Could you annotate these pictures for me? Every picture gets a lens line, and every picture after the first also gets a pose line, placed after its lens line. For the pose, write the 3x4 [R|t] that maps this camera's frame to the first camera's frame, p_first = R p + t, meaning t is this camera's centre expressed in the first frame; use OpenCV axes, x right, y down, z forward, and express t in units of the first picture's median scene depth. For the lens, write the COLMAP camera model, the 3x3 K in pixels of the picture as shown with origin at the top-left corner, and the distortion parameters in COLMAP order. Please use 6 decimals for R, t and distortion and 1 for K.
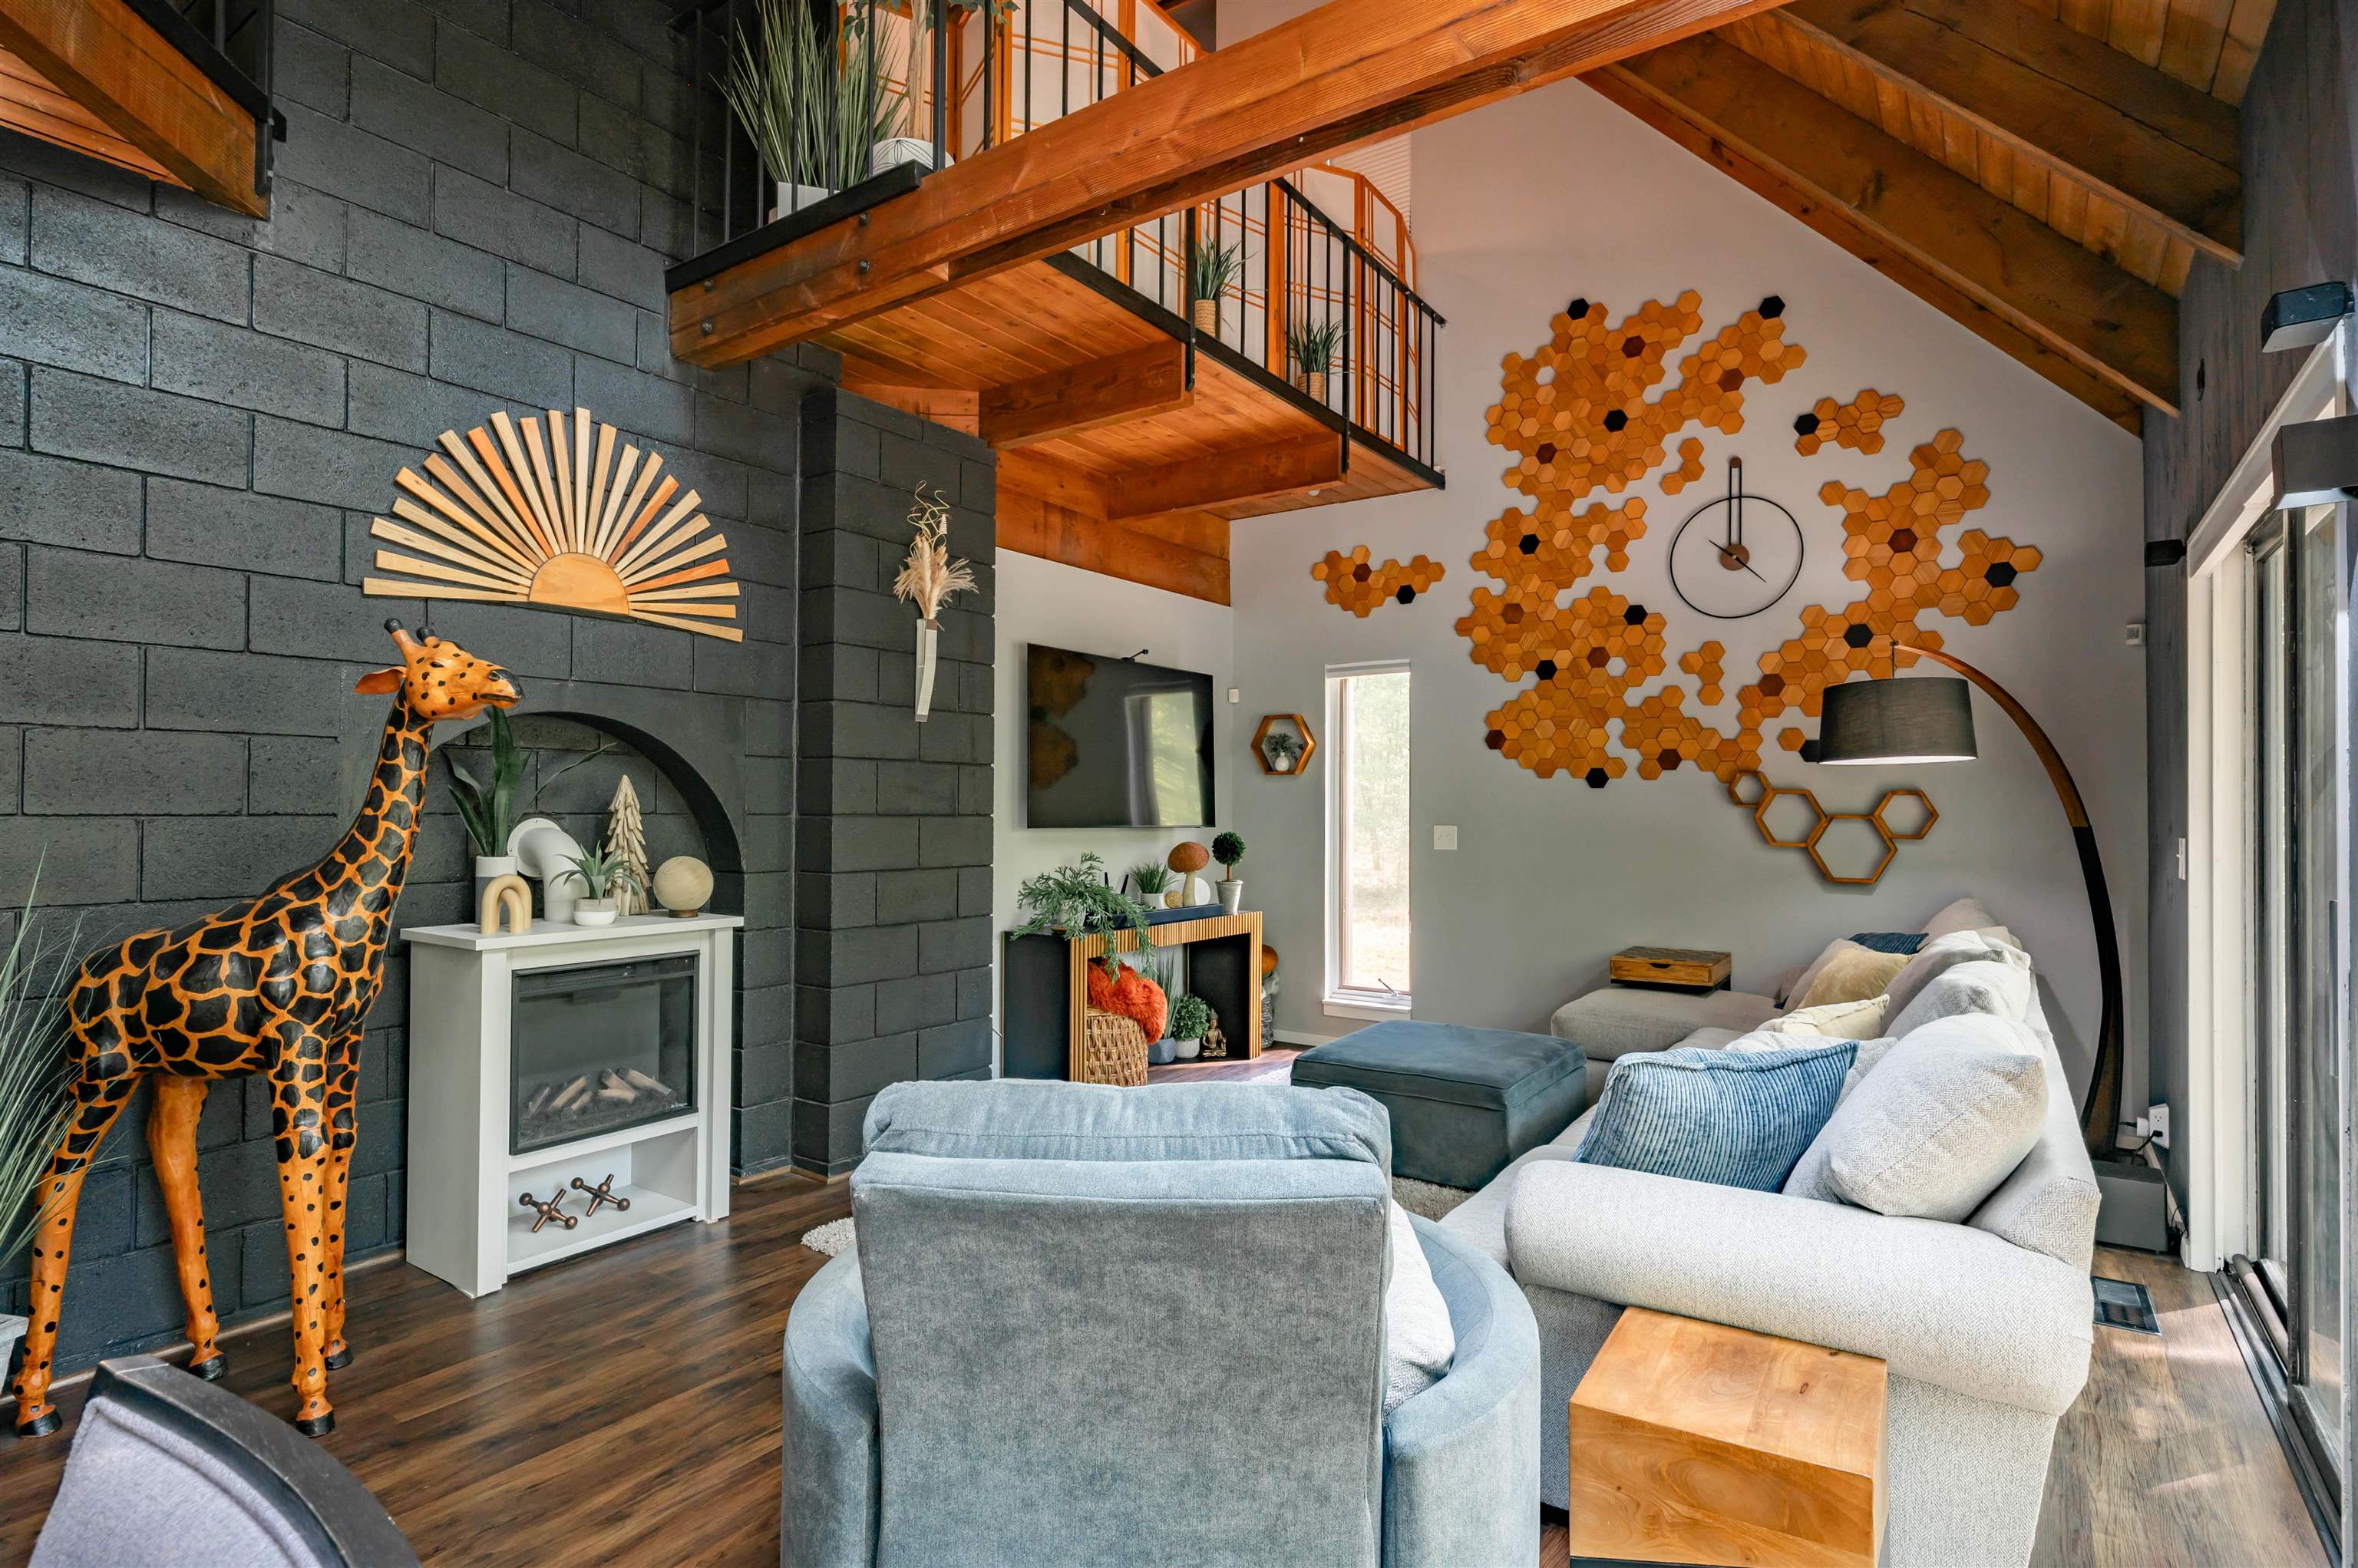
lens RADIAL K [[1189.9, 0, 1174.9], [0, 1189.9, 736.4], [0, 0, 1]] dist [-0.002543, 0.001149]
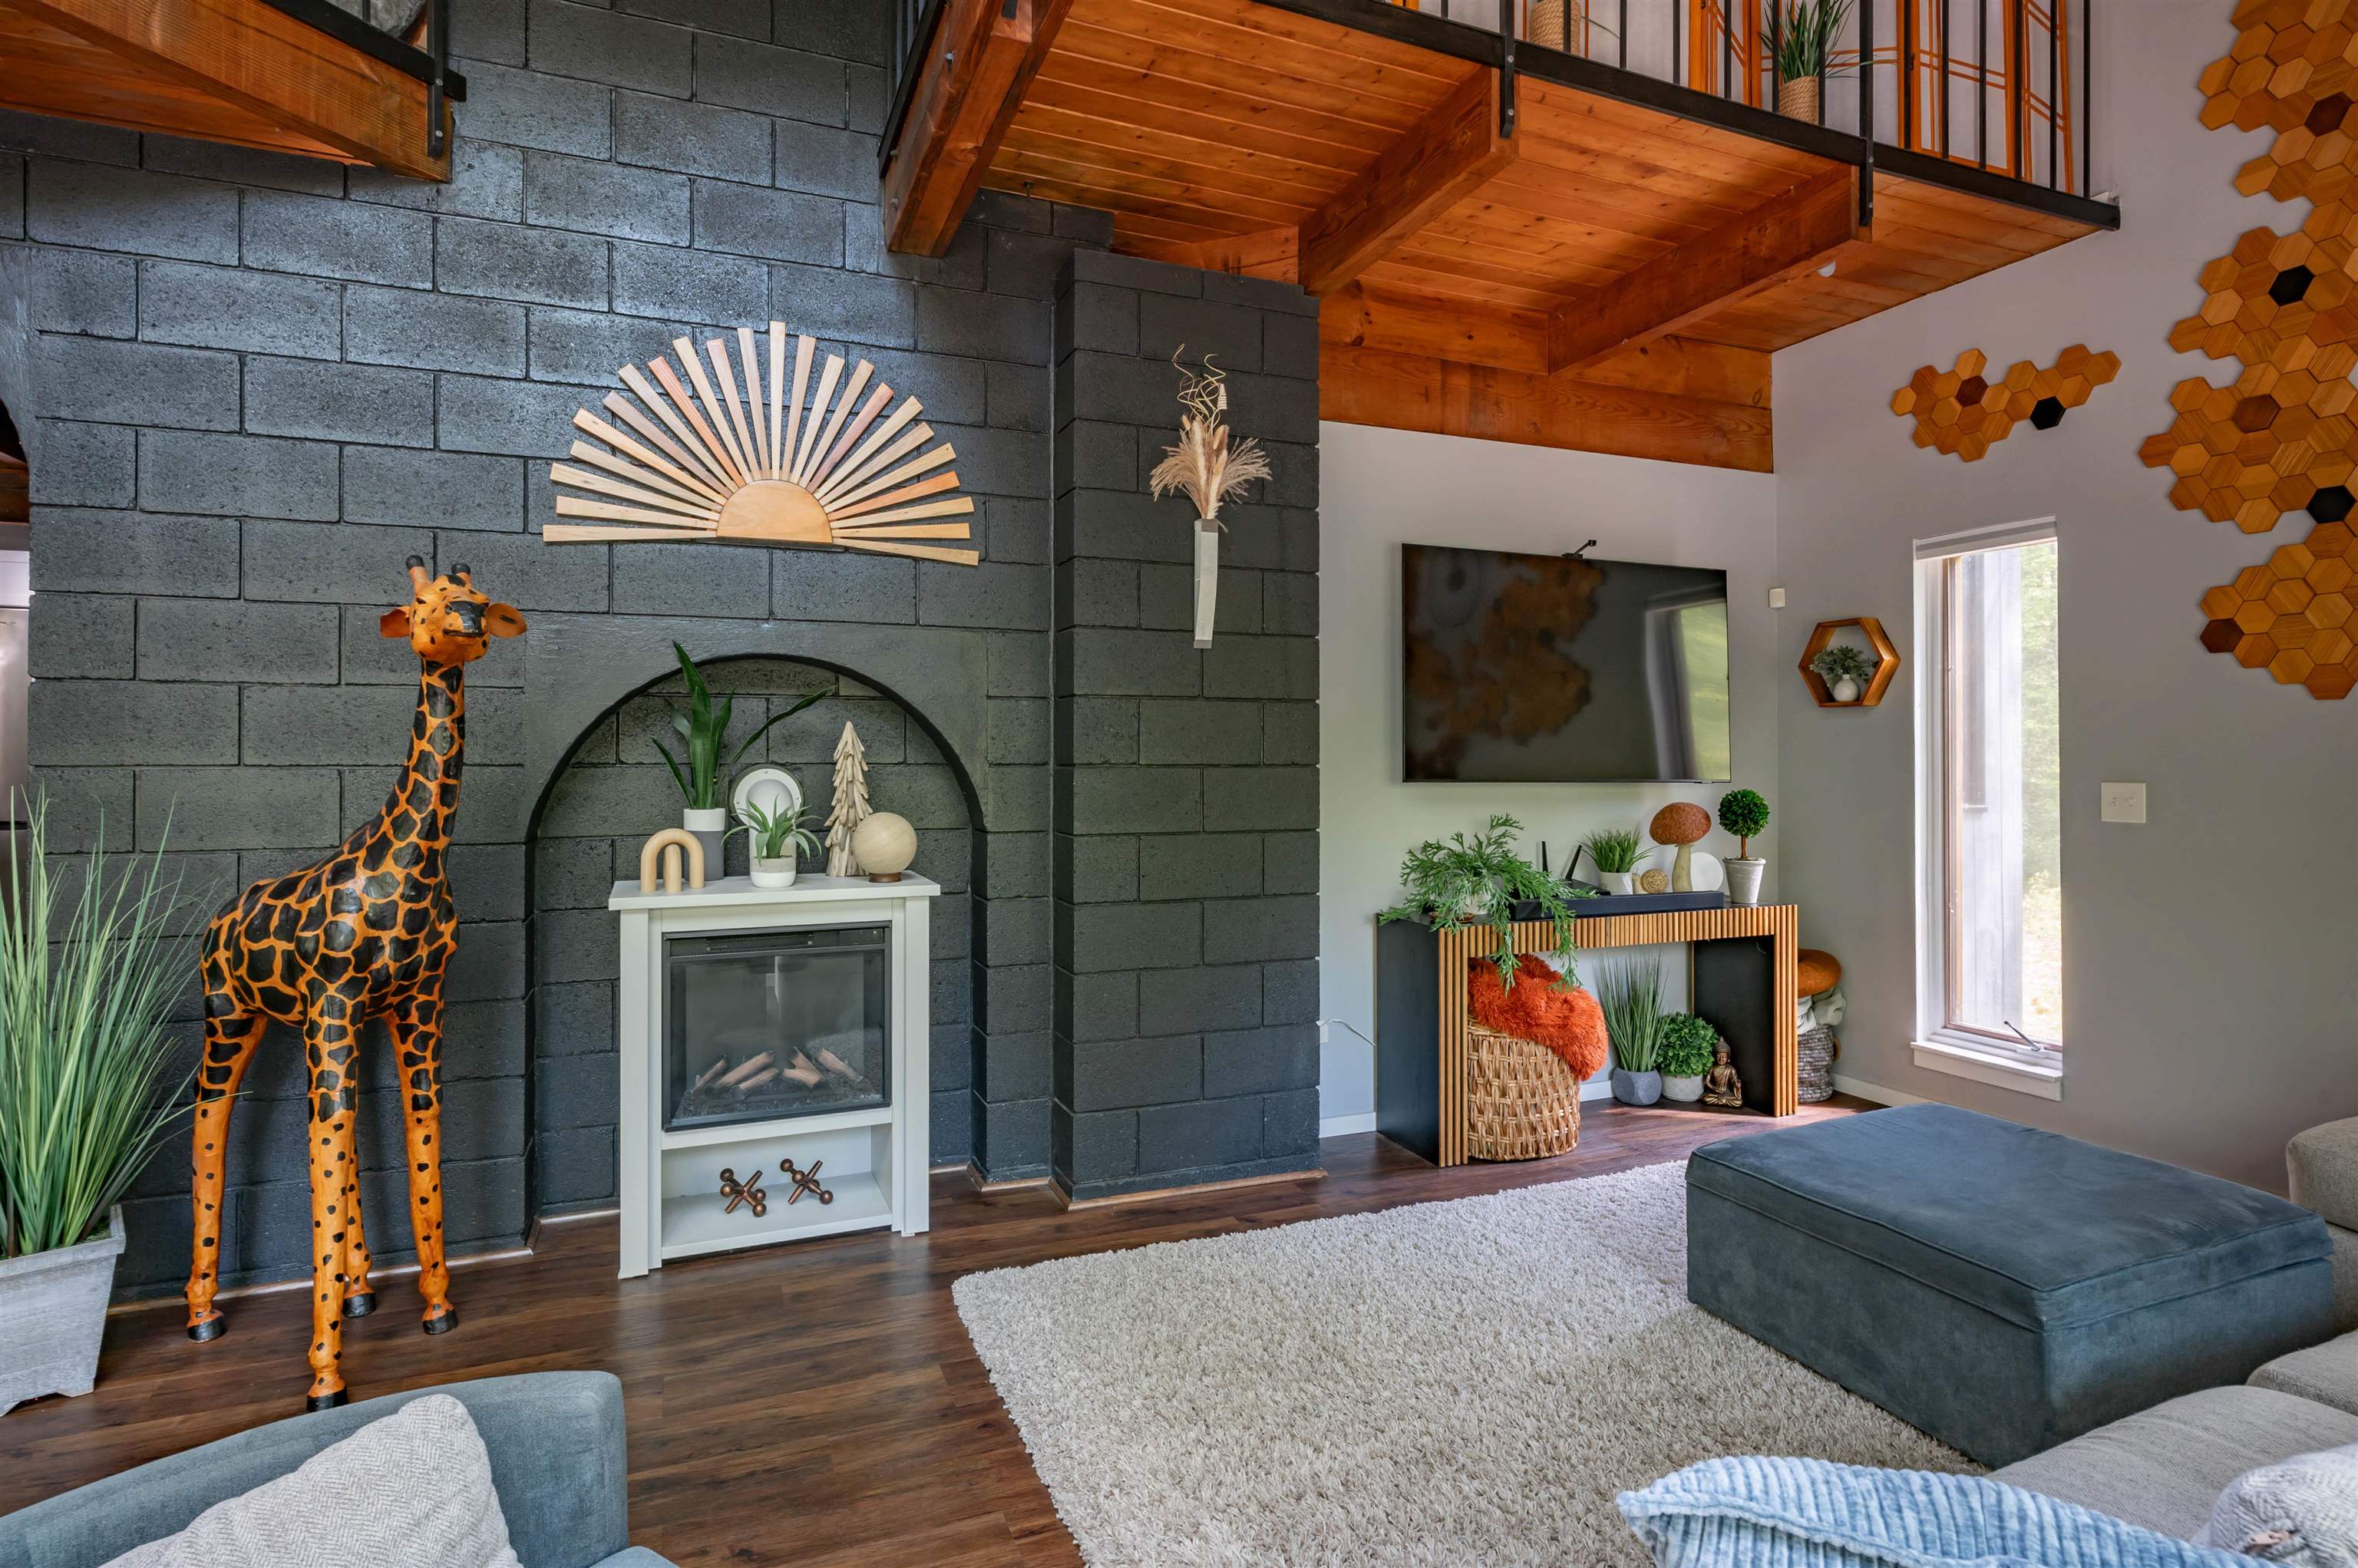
lens RADIAL K [[1217.4, 0, 1170.5], [0, 1217.4, 712.5], [0, 0, 1]] dist [-0.002789, 0.001769]
pose [[0.842561, -0.022924, -0.538113, 0.182591], [0.035341, 0.999294, 0.012765, 0.016828], [0.537441, -0.029773, 0.842776, 0.261190]]
